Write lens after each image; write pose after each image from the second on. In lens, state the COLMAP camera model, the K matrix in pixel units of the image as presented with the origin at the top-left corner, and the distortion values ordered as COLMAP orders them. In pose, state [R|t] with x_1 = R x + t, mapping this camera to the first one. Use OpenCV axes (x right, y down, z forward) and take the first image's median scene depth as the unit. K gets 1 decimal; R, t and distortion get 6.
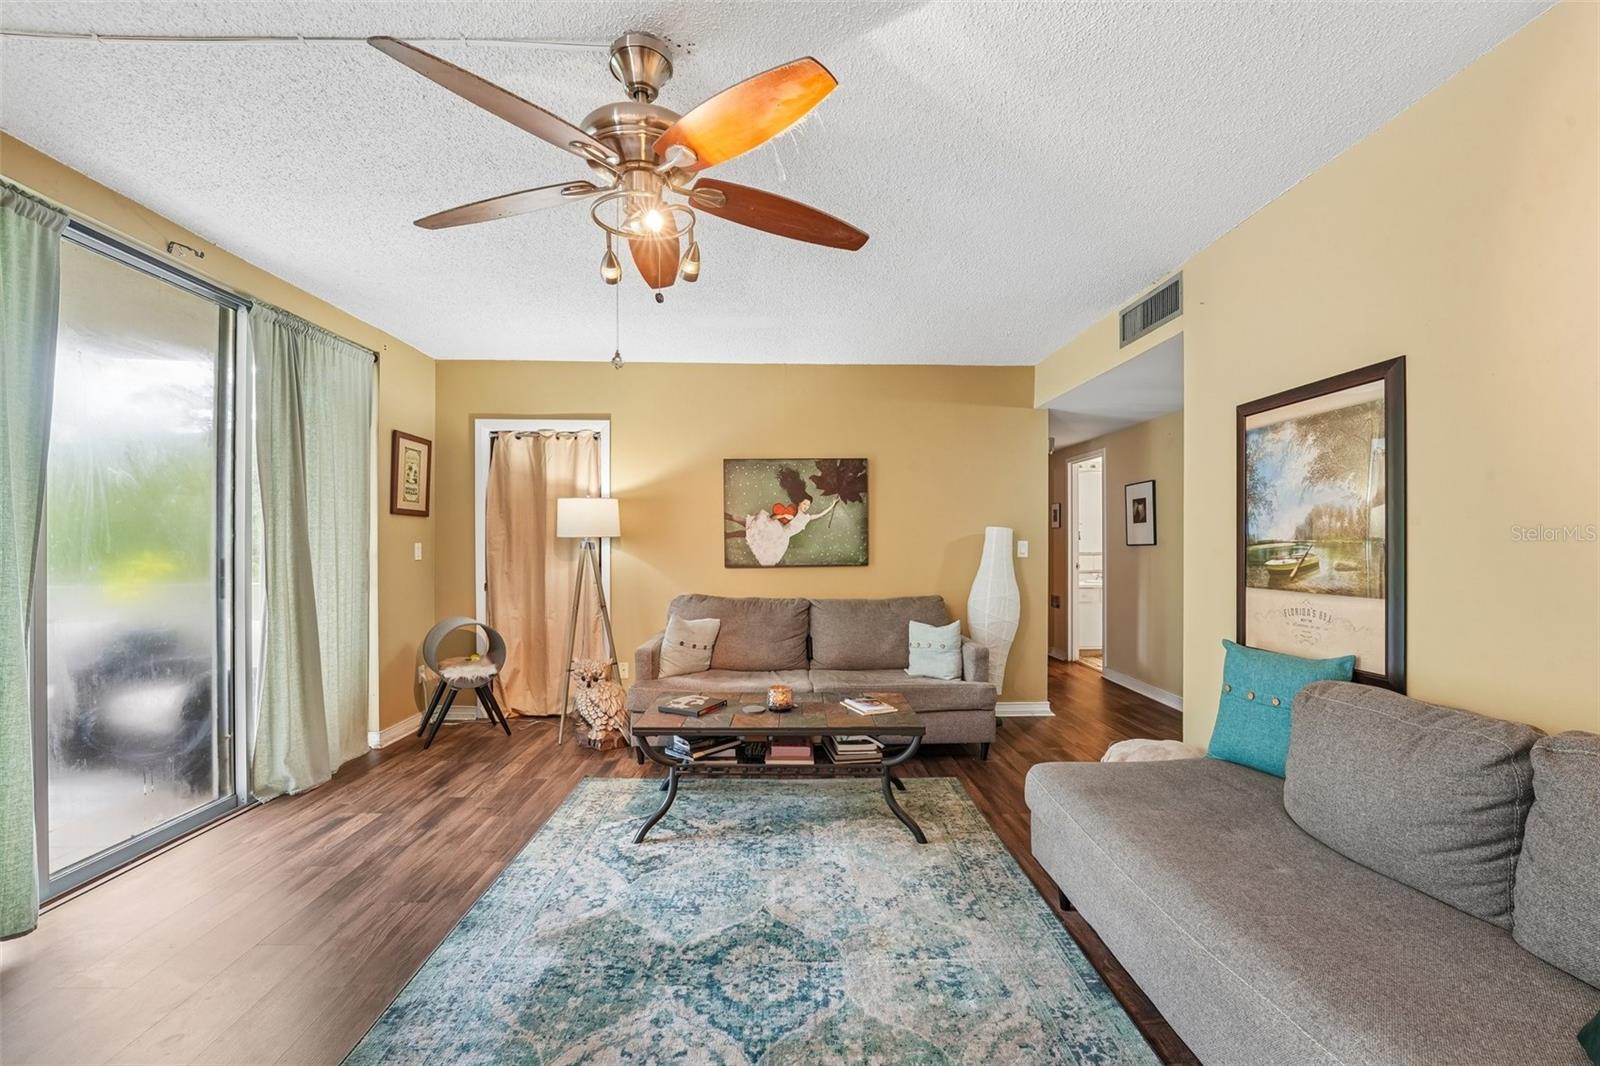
lens RADIAL K [[656.5, 0, 797.4], [0, 656.5, 541.4], [0, 0, 1]] dist [-0.022900, -0.000102]
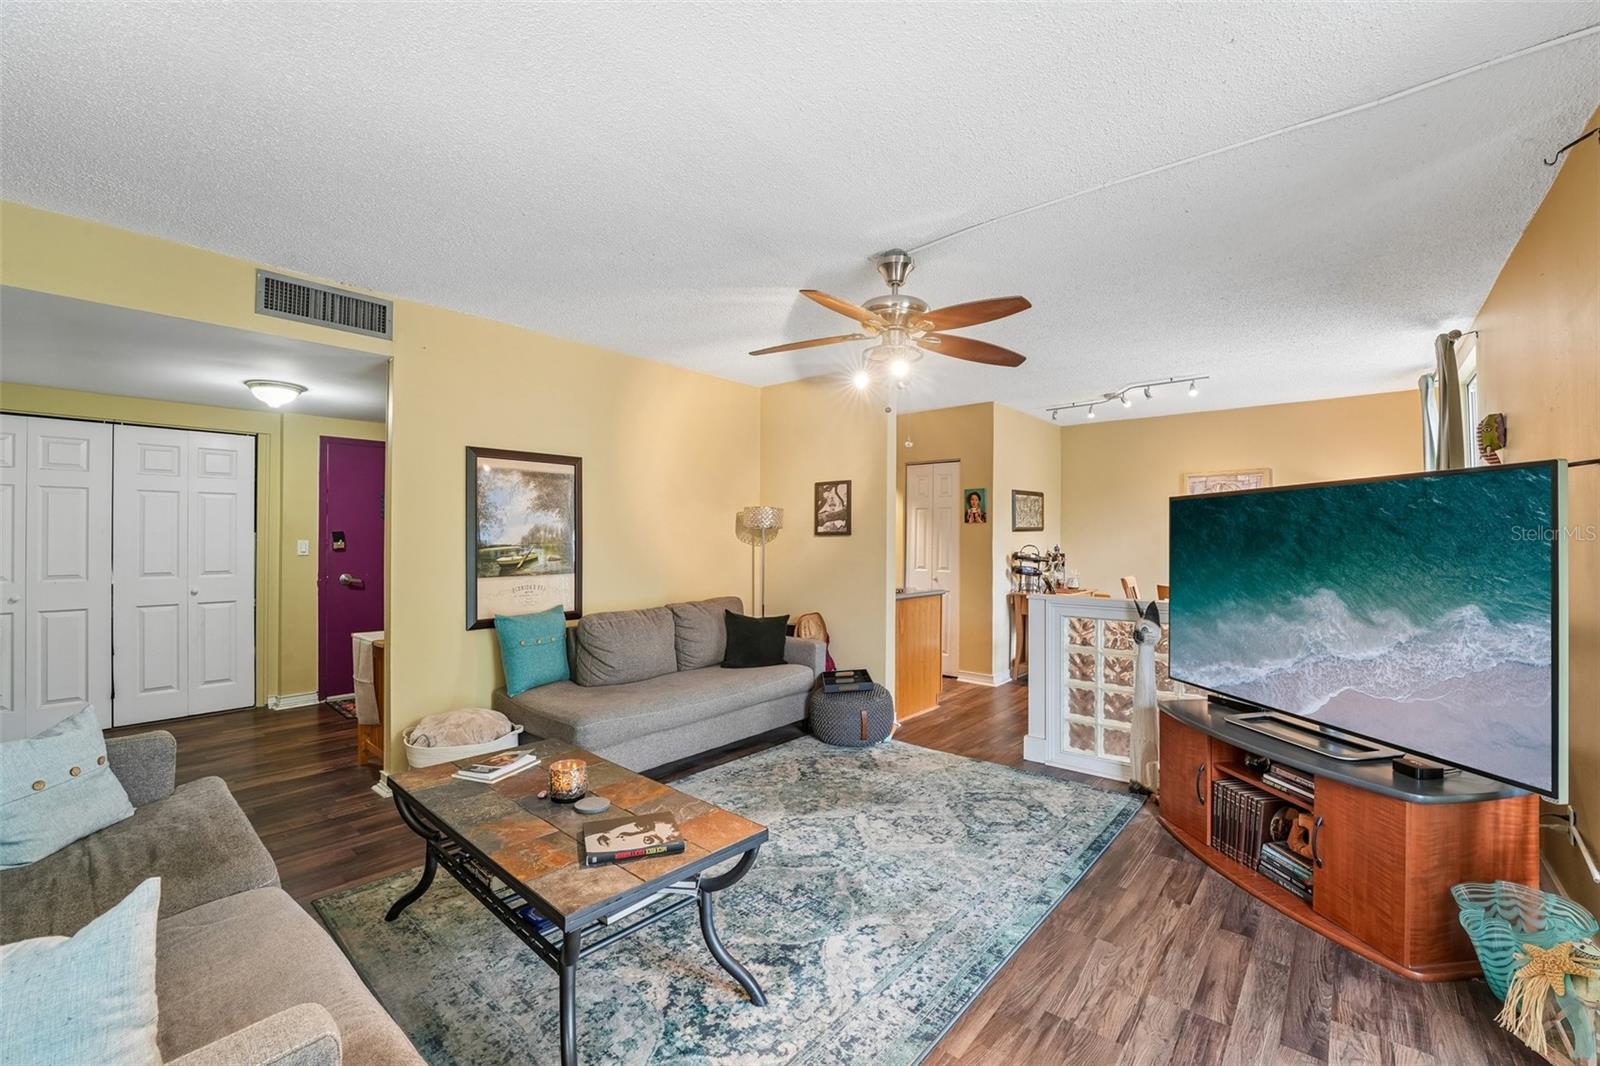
lens RADIAL K [[652.7, 0, 794.4], [0, 652.7, 536.2], [0, 0, 1]] dist [-0.020284, 0.005904]
pose [[-0.732519, 0.001755, 0.680744, -0.681402], [-0.002633, 0.999982, -0.005412, -0.012598], [-0.680741, -0.005757, -0.732501, 1.378160]]
